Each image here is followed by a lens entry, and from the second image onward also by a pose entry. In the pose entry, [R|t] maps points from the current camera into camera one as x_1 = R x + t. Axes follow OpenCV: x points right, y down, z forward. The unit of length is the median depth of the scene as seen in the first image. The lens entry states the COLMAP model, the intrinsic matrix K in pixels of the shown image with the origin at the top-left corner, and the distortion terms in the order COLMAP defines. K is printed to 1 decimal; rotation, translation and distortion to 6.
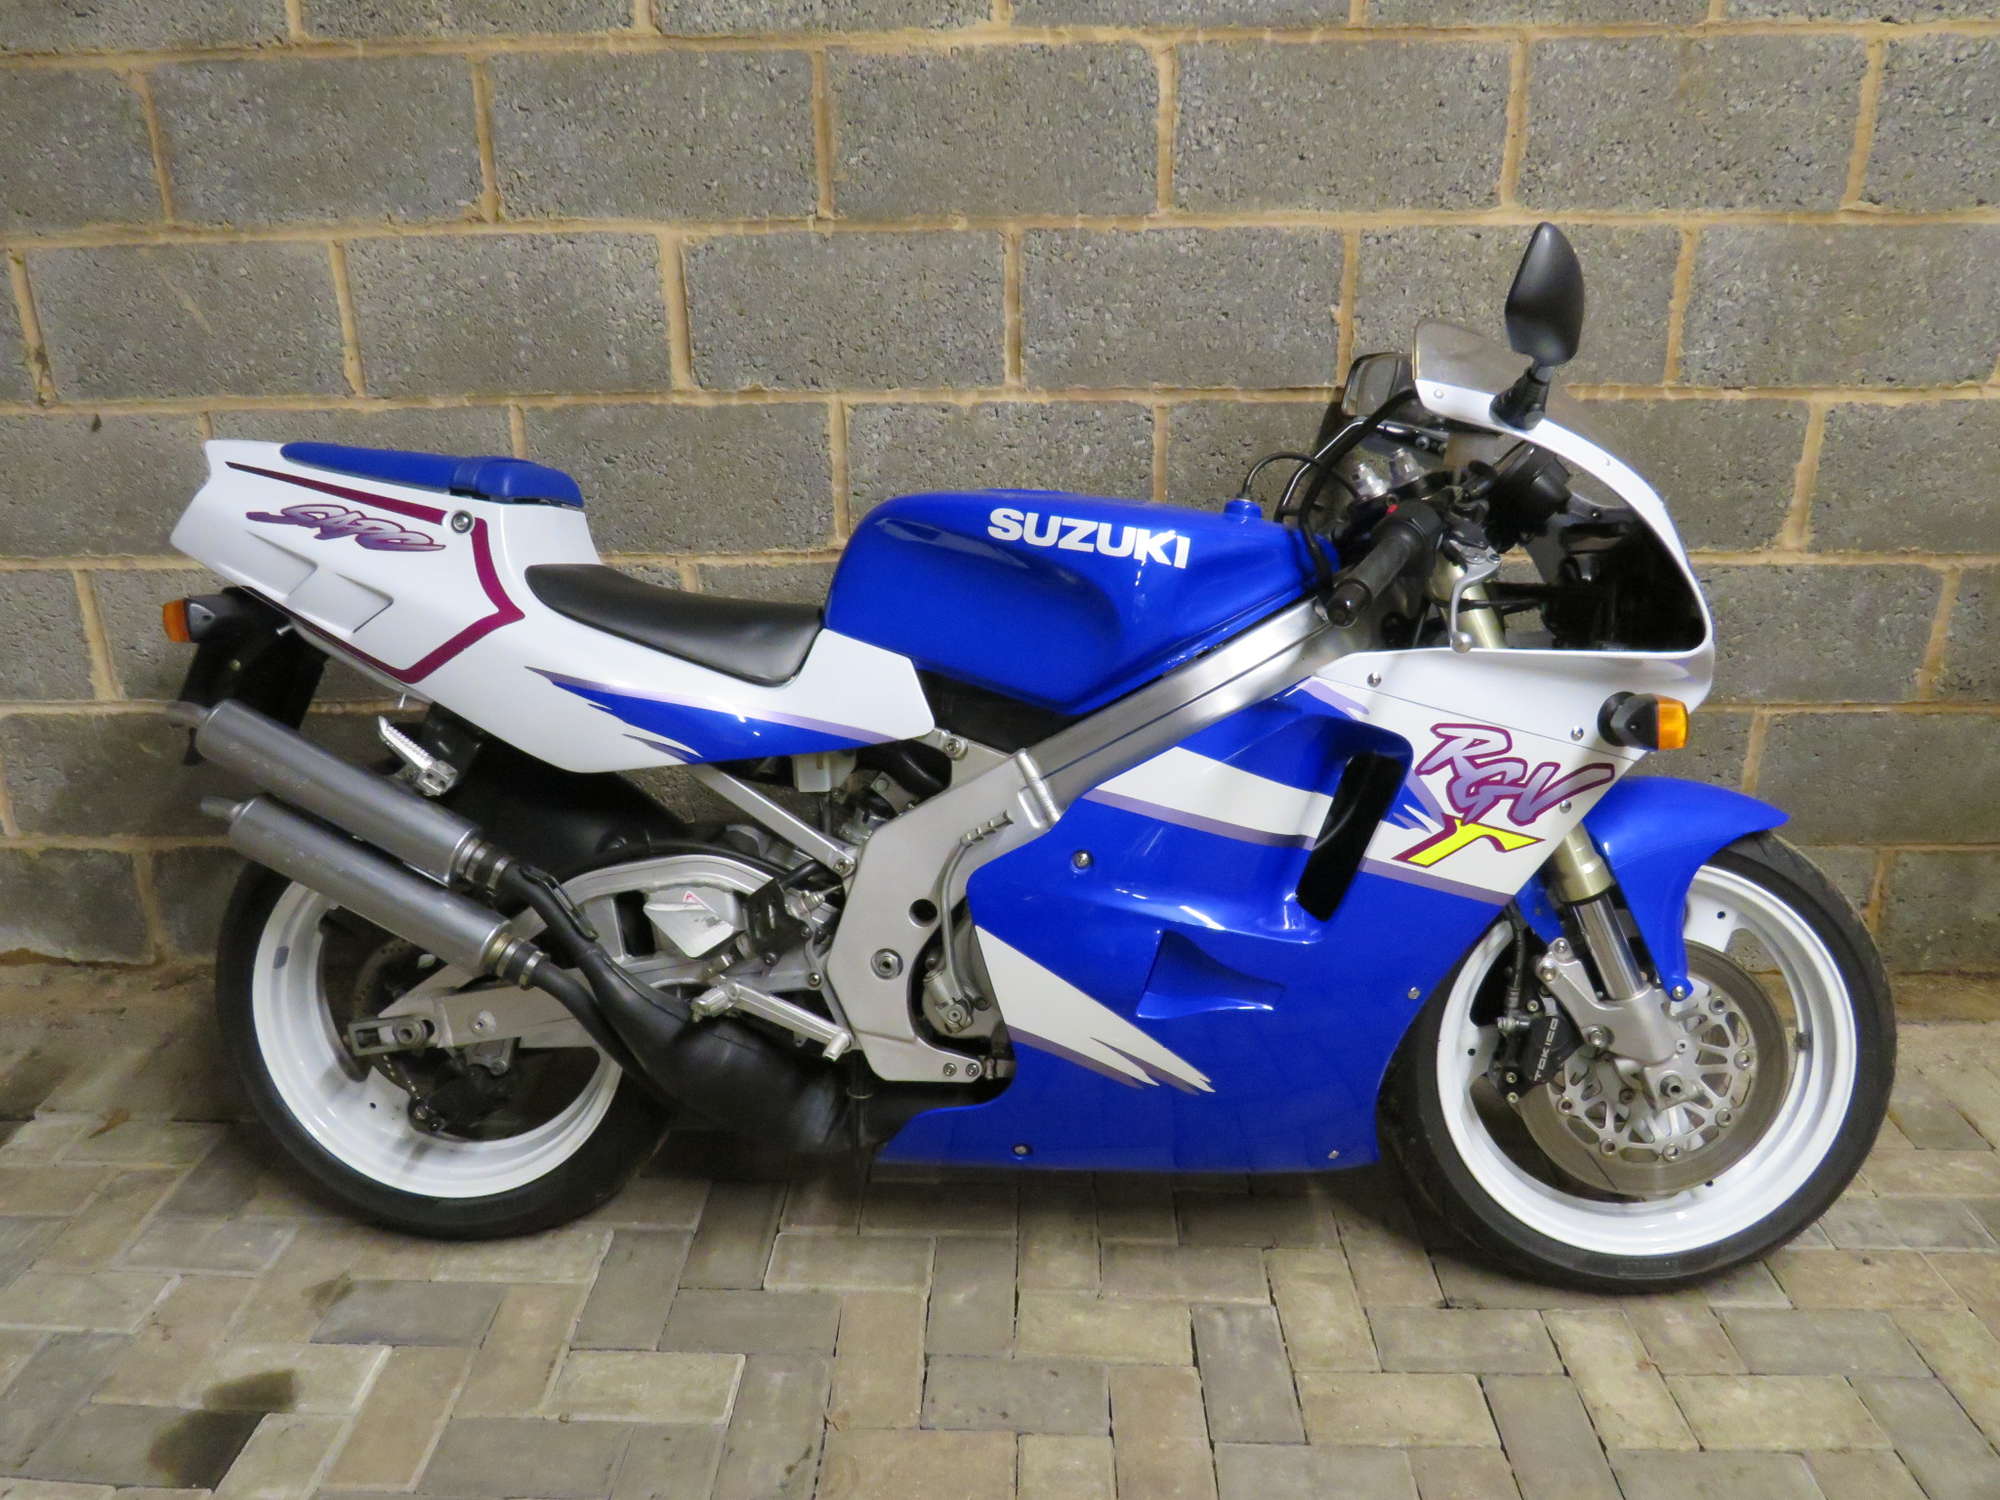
lens RADIAL K [[1396.0, 0, 1005.7], [0, 1396.0, 760.5], [0, 0, 1]] dist [-0.025987, 0.002944]
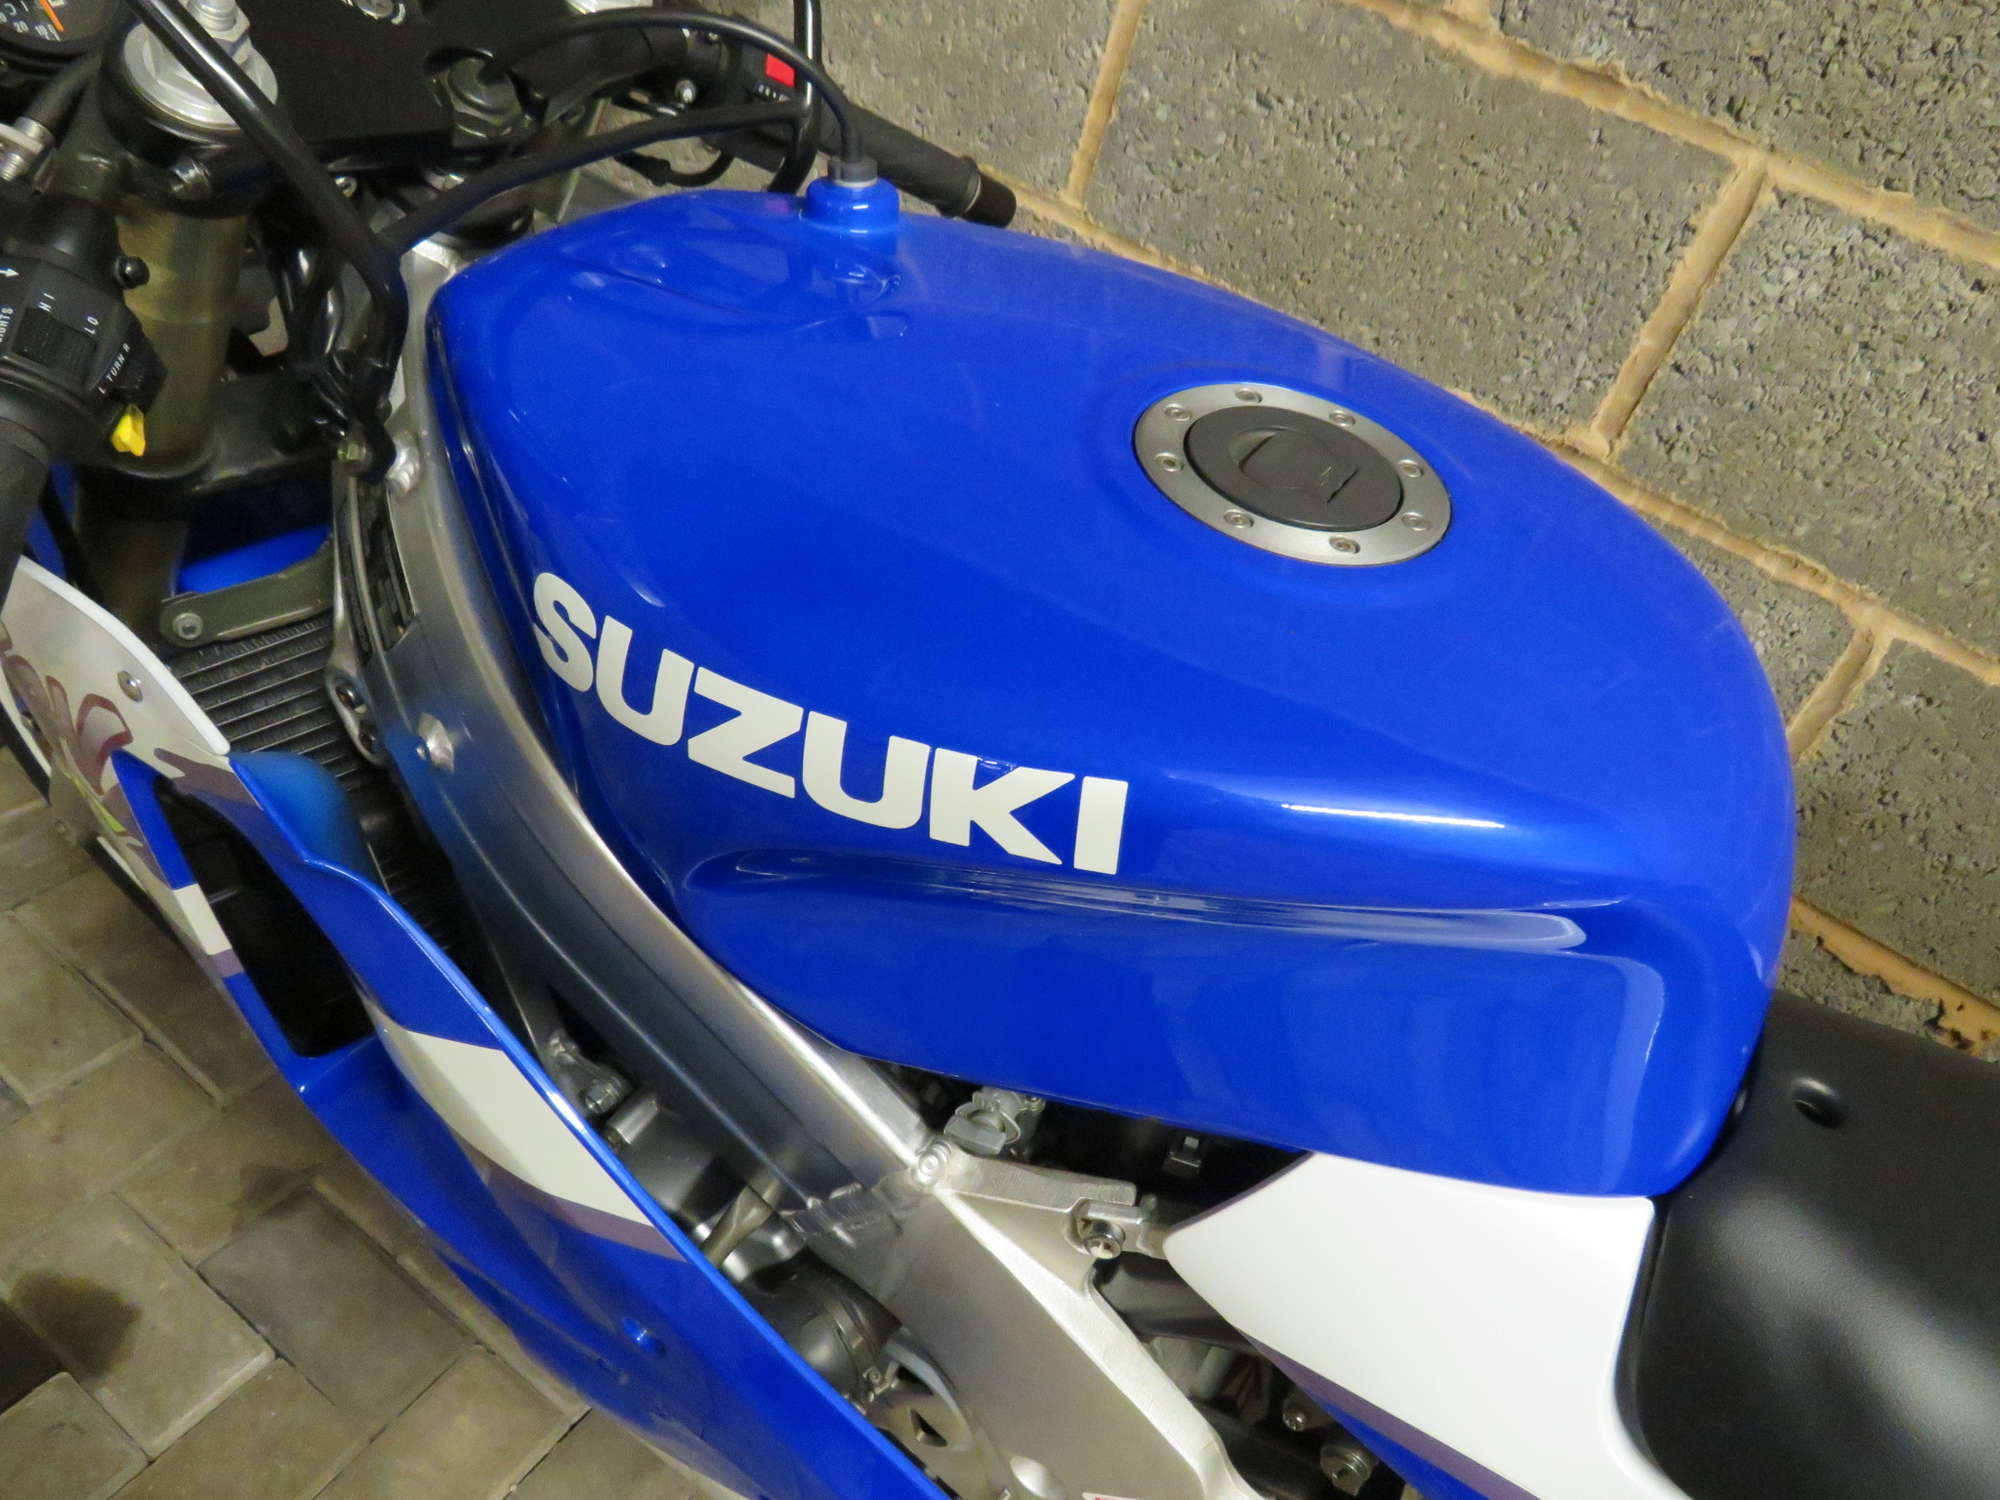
lens RADIAL K [[1396.0, 0, 1012.7], [0, 1396.0, 747.1], [0, 0, 1]] dist [-0.025987, 0.002944]
pose [[0.817804, 0.506961, -0.272373, -0.116622], [-0.420305, 0.849437, 0.319062, -0.160609], [0.393115, -0.146451, 0.907751, 0.541347]]
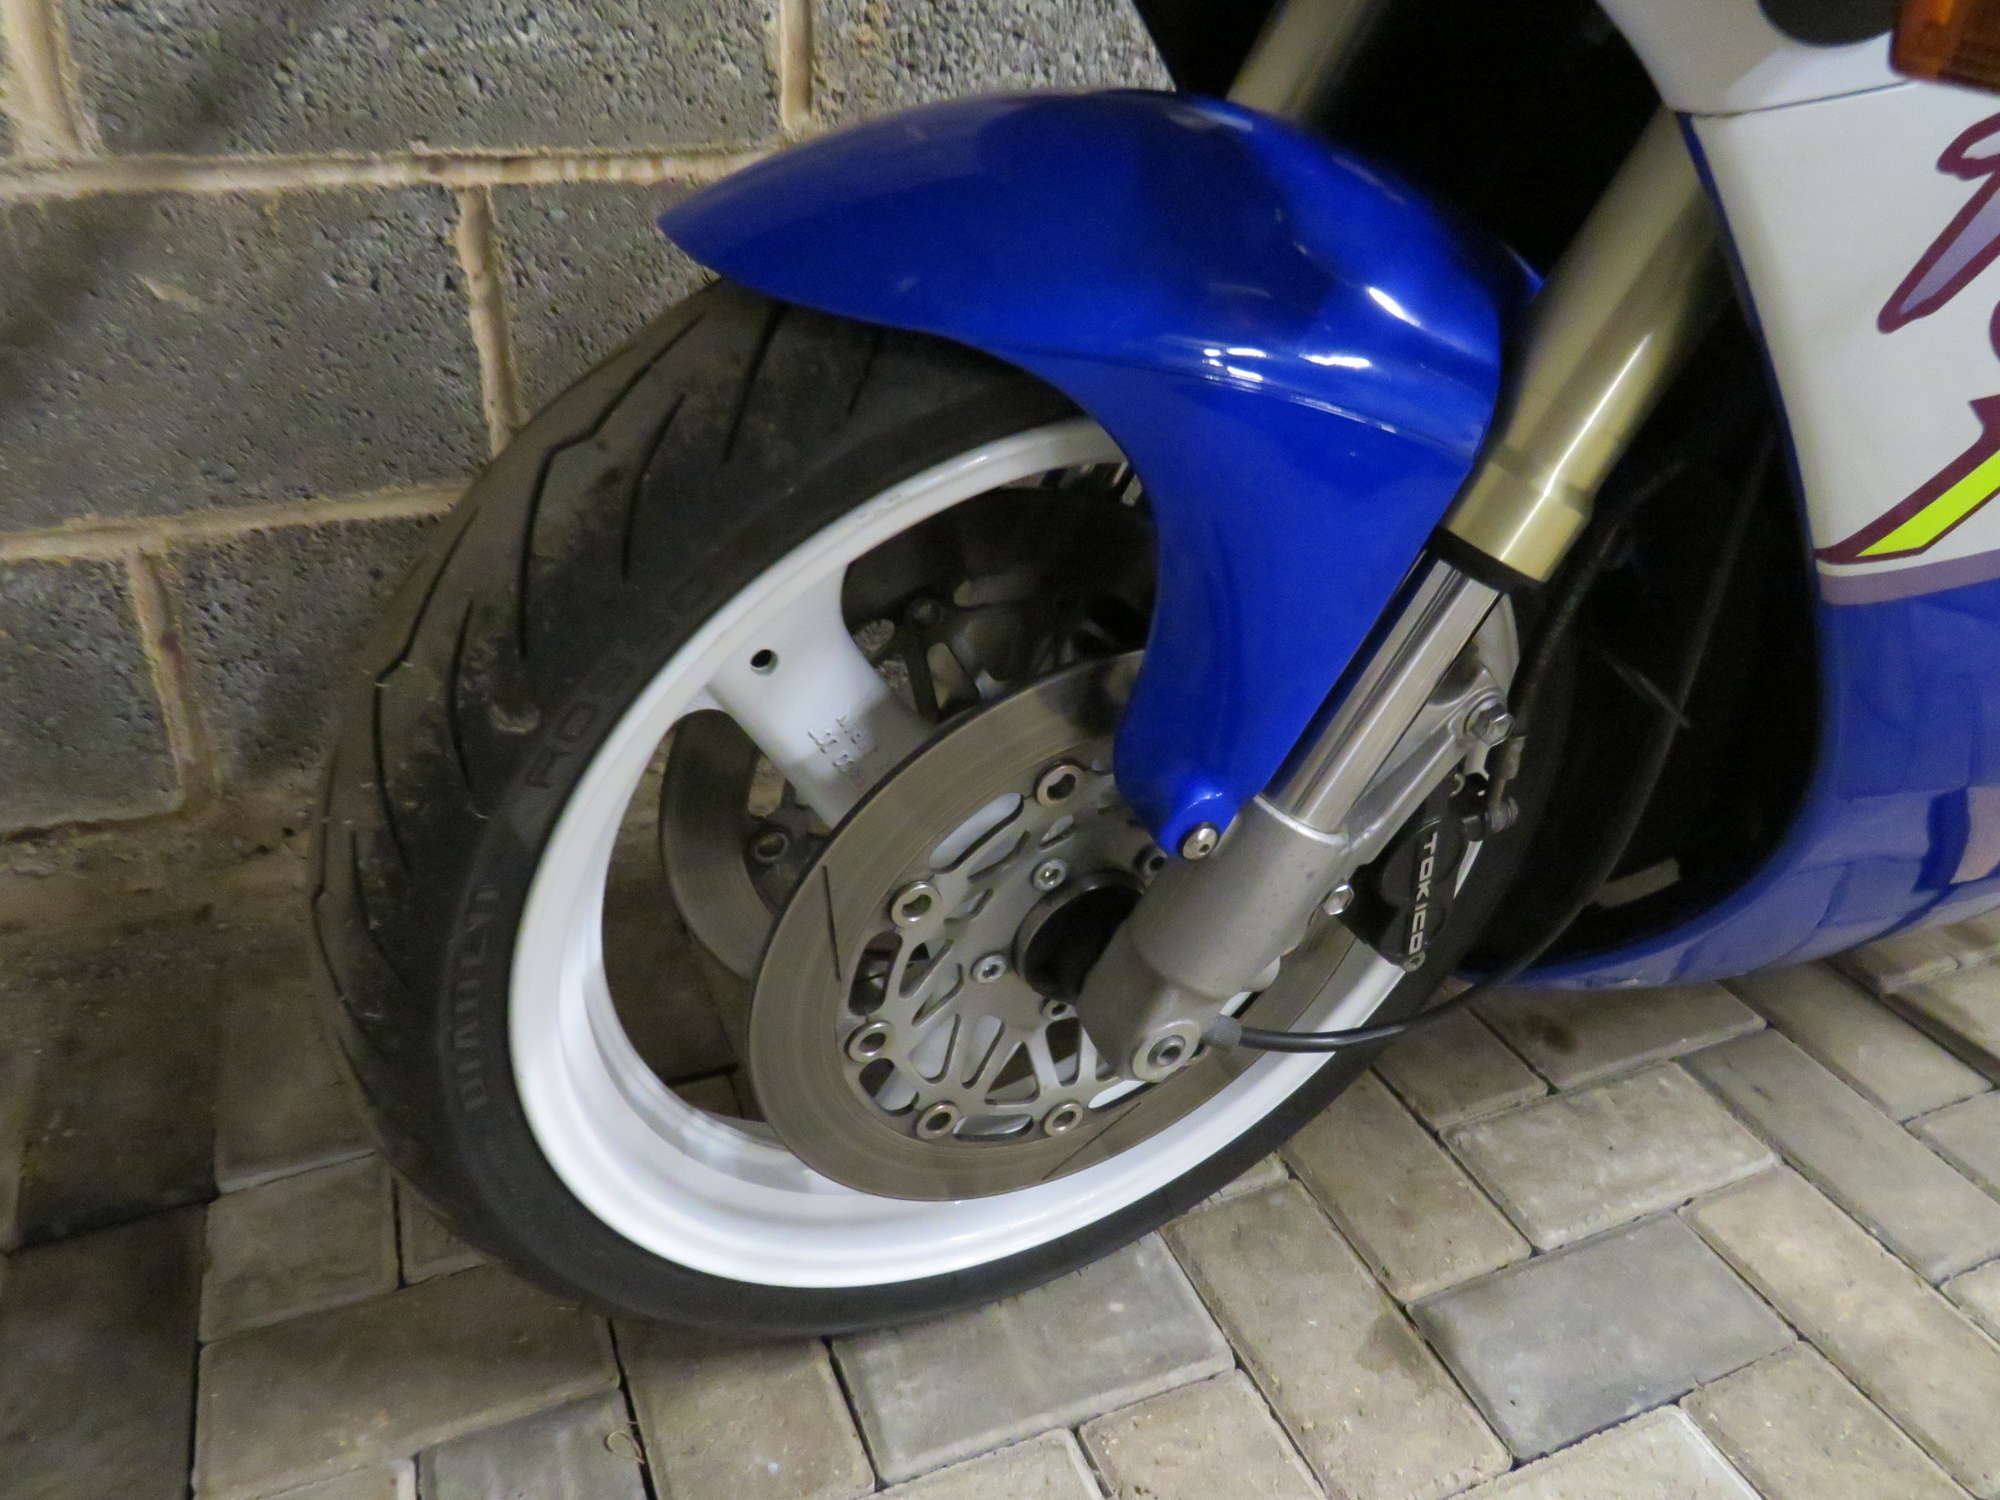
lens RADIAL K [[1396.0, 0, 1011.6], [0, 1396.0, 749.5], [0, 0, 1]] dist [-0.025987, 0.002944]
pose [[0.911947, -0.163766, 0.376209, -0.721665], [0.102494, 0.978750, 0.177605, 0.100070], [-0.397301, -0.123407, 0.909353, 0.644994]]
